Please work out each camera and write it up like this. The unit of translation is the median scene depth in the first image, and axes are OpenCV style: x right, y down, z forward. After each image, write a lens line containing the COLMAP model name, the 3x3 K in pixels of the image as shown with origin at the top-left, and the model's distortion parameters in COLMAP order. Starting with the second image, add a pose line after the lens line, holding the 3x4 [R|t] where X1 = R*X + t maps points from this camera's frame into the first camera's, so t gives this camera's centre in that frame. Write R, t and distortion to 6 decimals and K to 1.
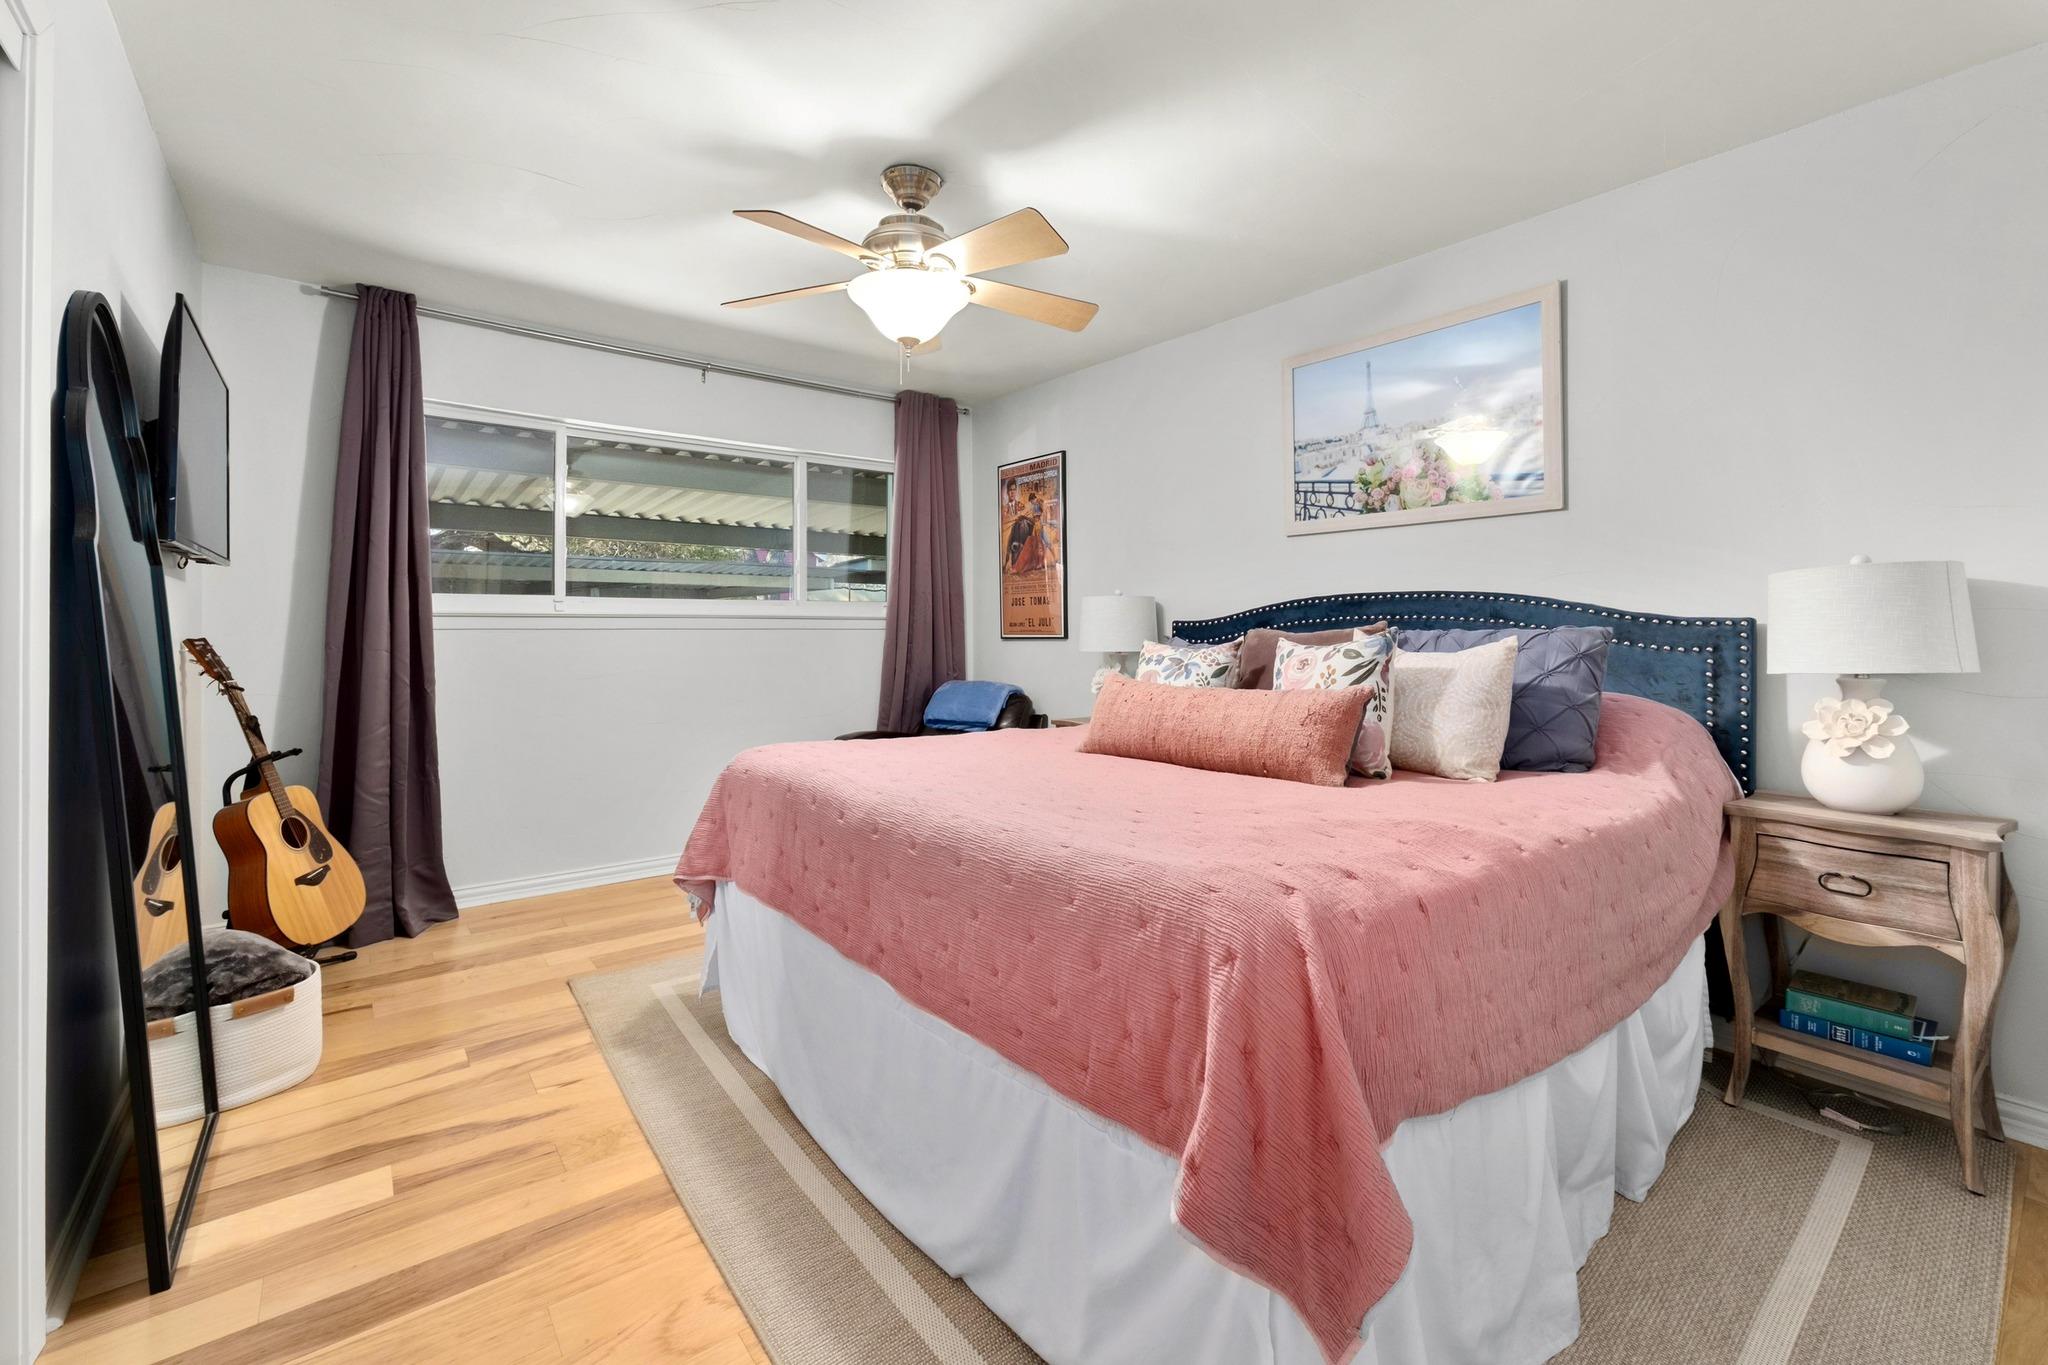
lens RADIAL K [[867.6, 0, 1028.8], [0, 867.6, 632.8], [0, 0, 1]] dist [-0.021554, 0.000105]
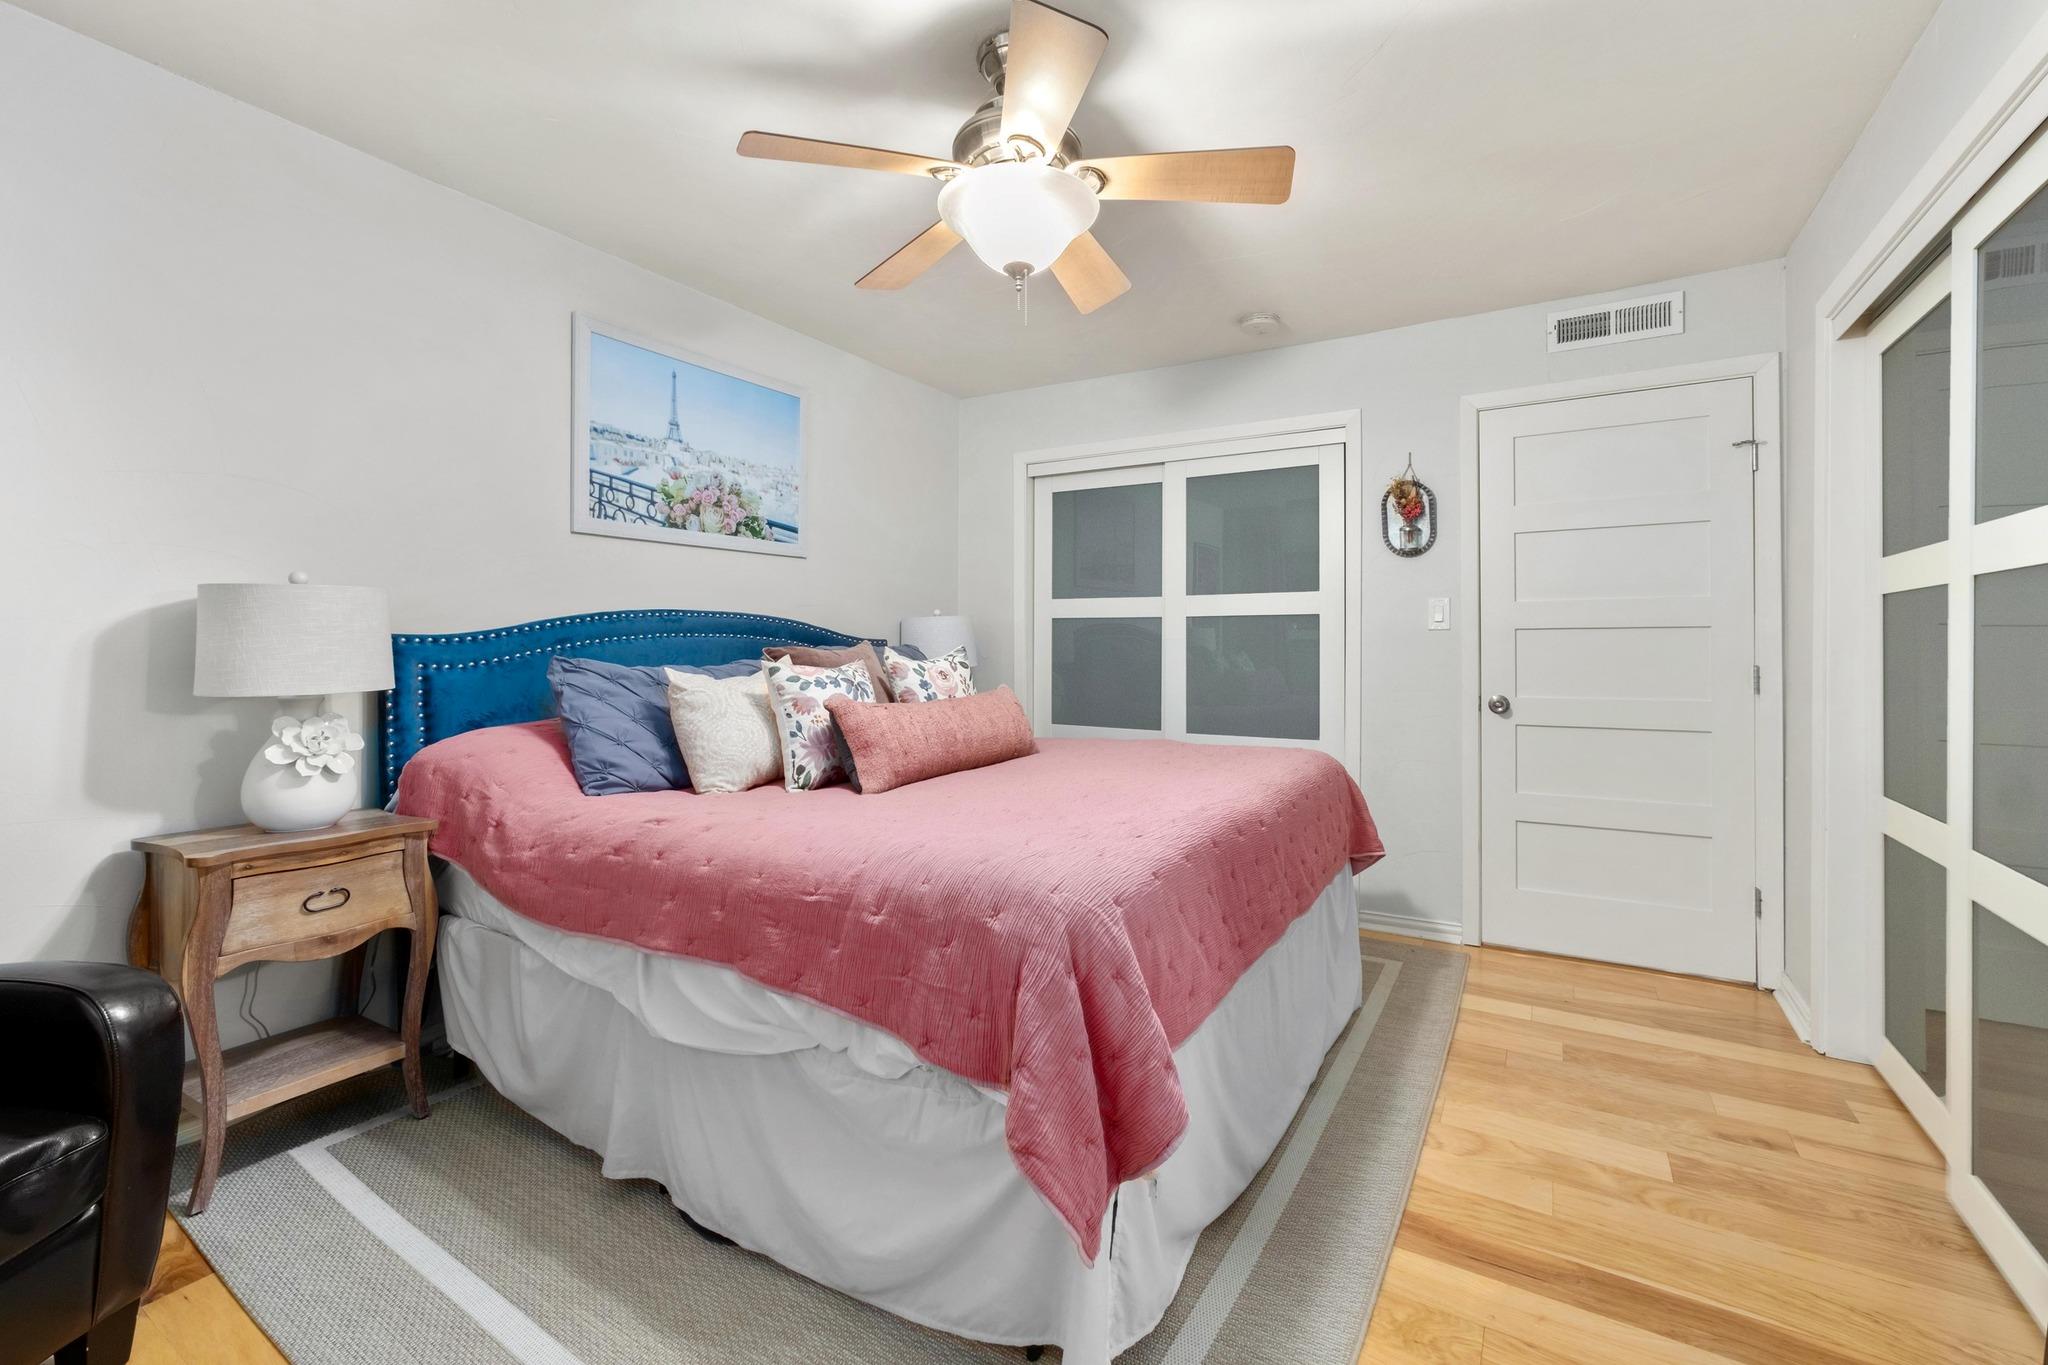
lens RADIAL K [[867.6, 0, 1028.8], [0, 867.6, 632.8], [0, 0, 1]] dist [-0.021554, 0.000105]
pose [[-0.348307, 0.006883, 0.937355, -0.657001], [0.001147, 0.999975, -0.006917, -0.012678], [-0.937380, -0.001334, -0.348306, 0.961304]]
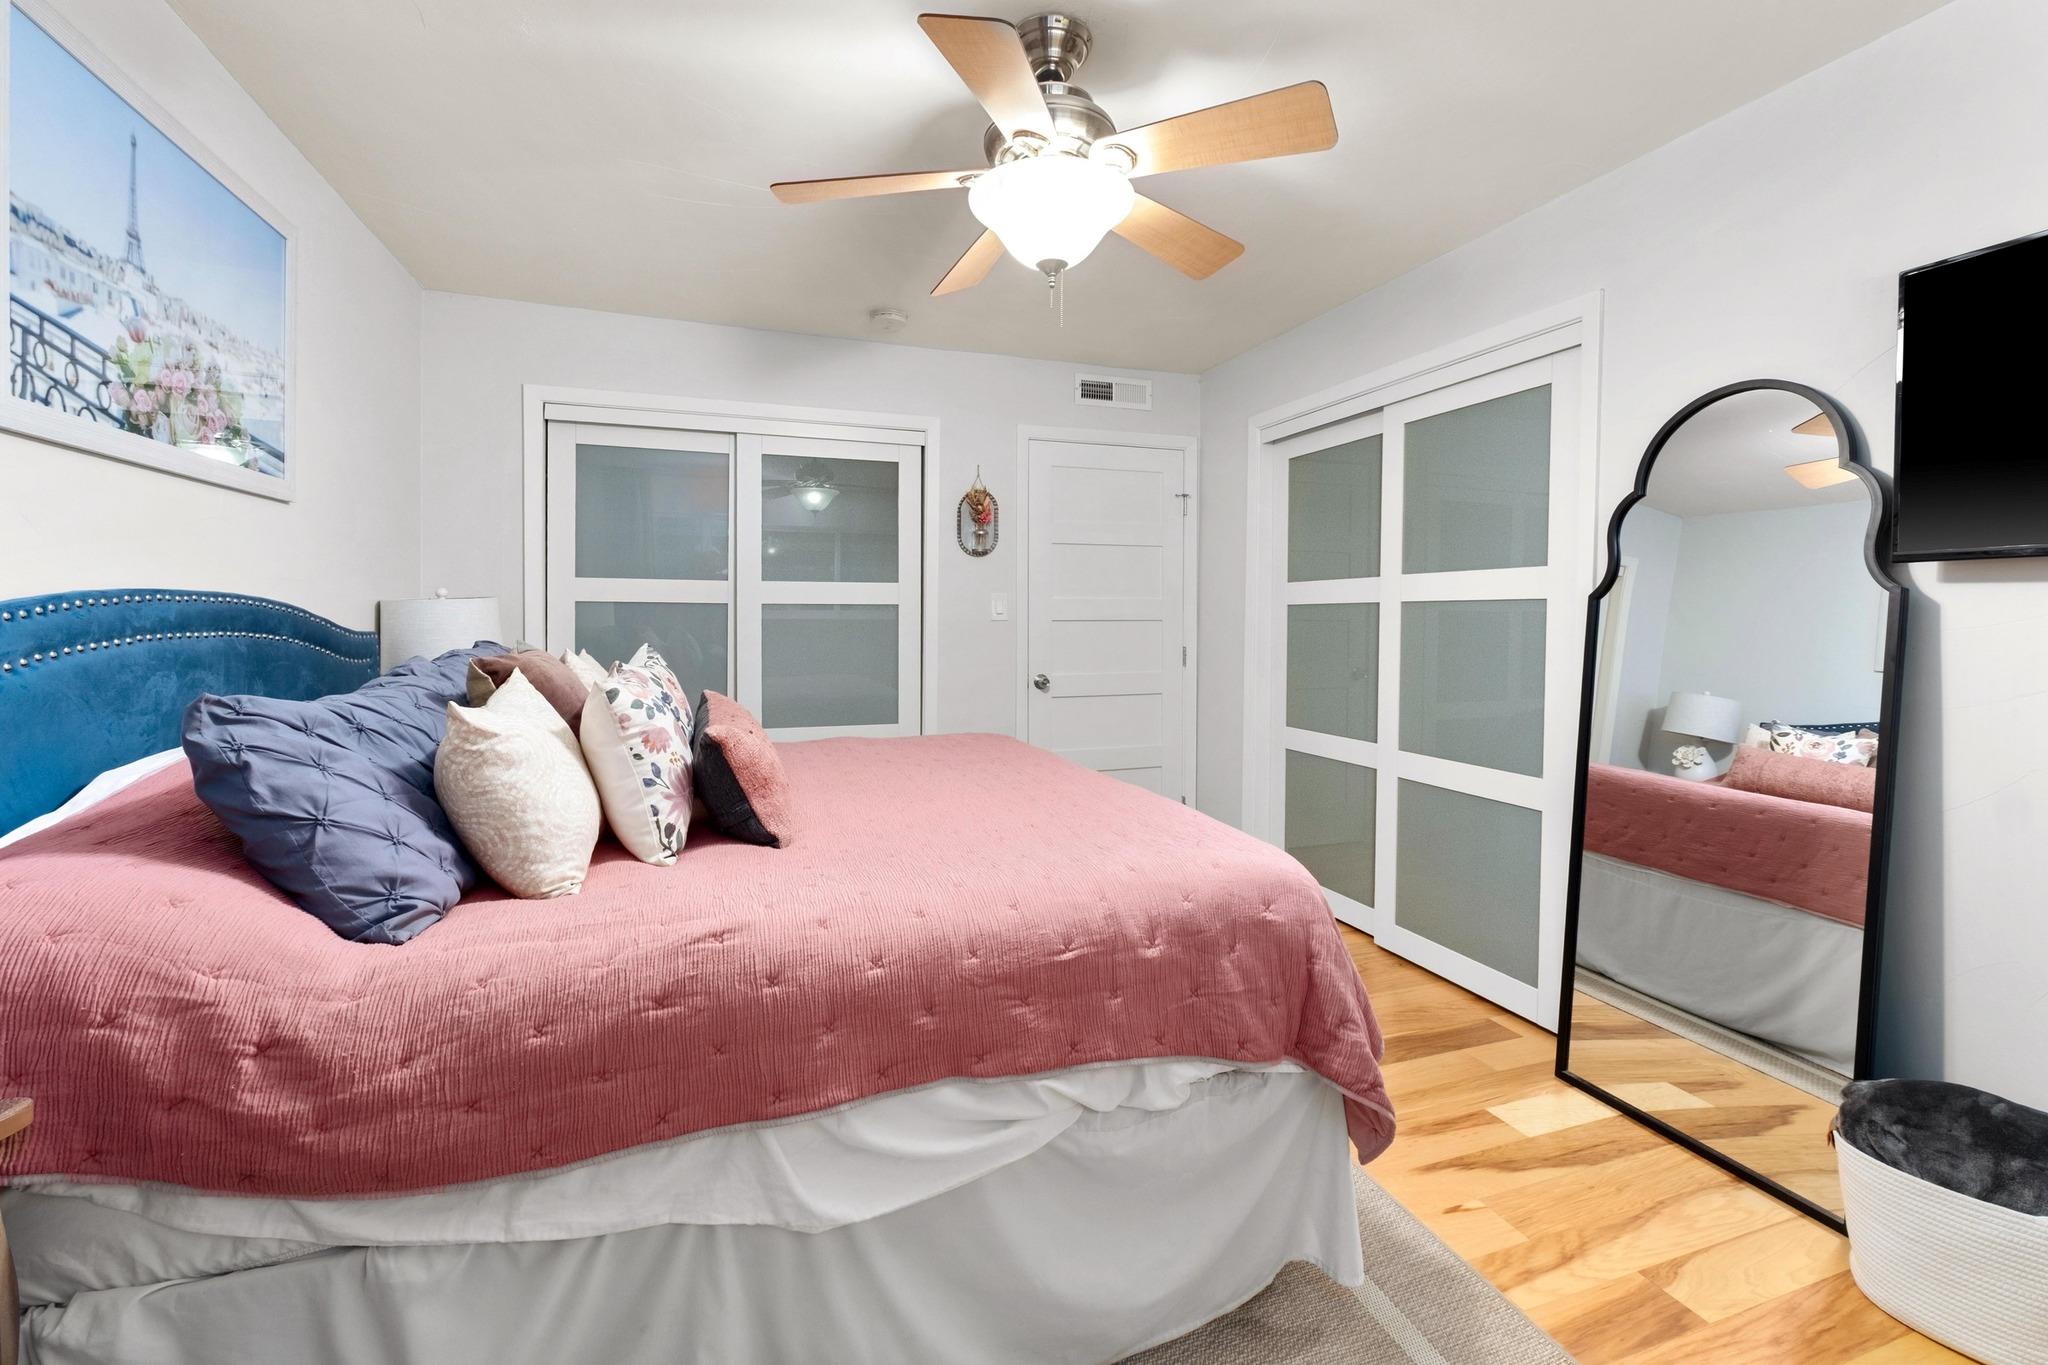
lens RADIAL K [[879.4, 0, 1024.1], [0, 879.4, 631.8], [0, 0, 1]] dist [-0.016375, 0.003844]
pose [[-0.945818, -0.014918, 0.324356, -0.277240], [-0.008417, 0.999735, 0.021435, -0.035493], [-0.324589, 0.017543, -0.945692, 1.317579]]
